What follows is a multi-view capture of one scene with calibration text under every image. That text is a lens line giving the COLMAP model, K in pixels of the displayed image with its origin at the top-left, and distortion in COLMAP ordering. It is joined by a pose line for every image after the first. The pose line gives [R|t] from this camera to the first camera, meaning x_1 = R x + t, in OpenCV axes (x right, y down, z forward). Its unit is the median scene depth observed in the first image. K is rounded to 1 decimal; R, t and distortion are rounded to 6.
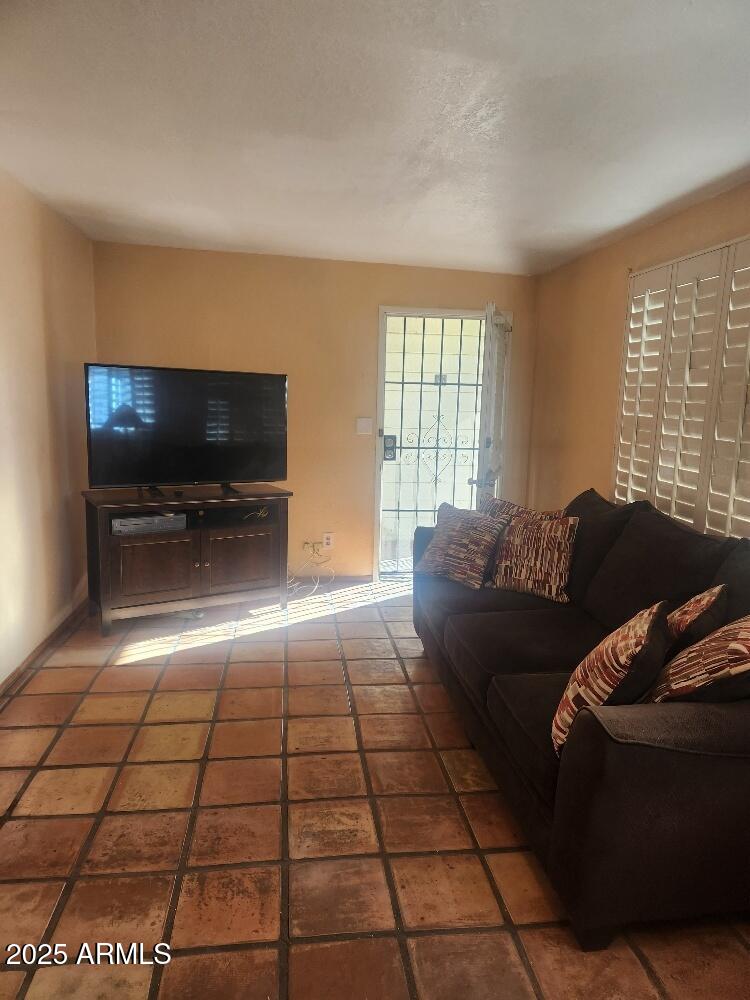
lens RADIAL K [[668.4, 0, 374.6], [0, 668.4, 504.6], [0, 0, 1]] dist [0.070943, -0.061079]
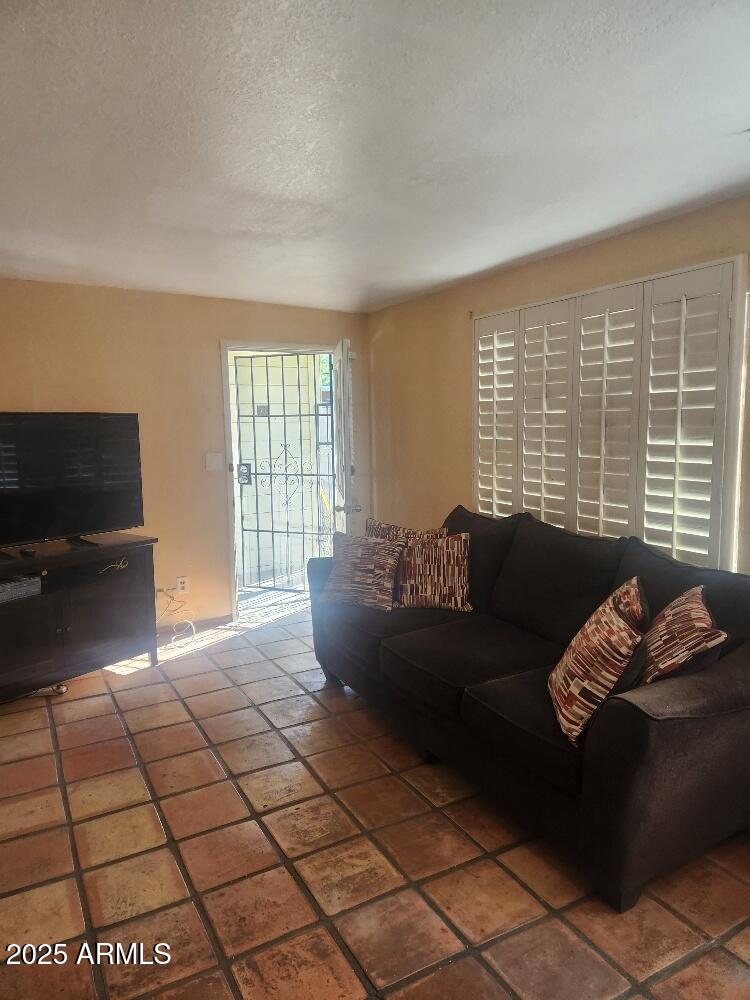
lens RADIAL K [[668.1, 0, 366.6], [0, 668.1, 496.3], [0, 0, 1]] dist [0.076557, -0.067488]
pose [[0.930940, -0.085488, 0.355025, -0.285075], [0.101857, 0.994415, -0.027639, -0.032848], [-0.350680, 0.061892, 0.934448, 0.025952]]
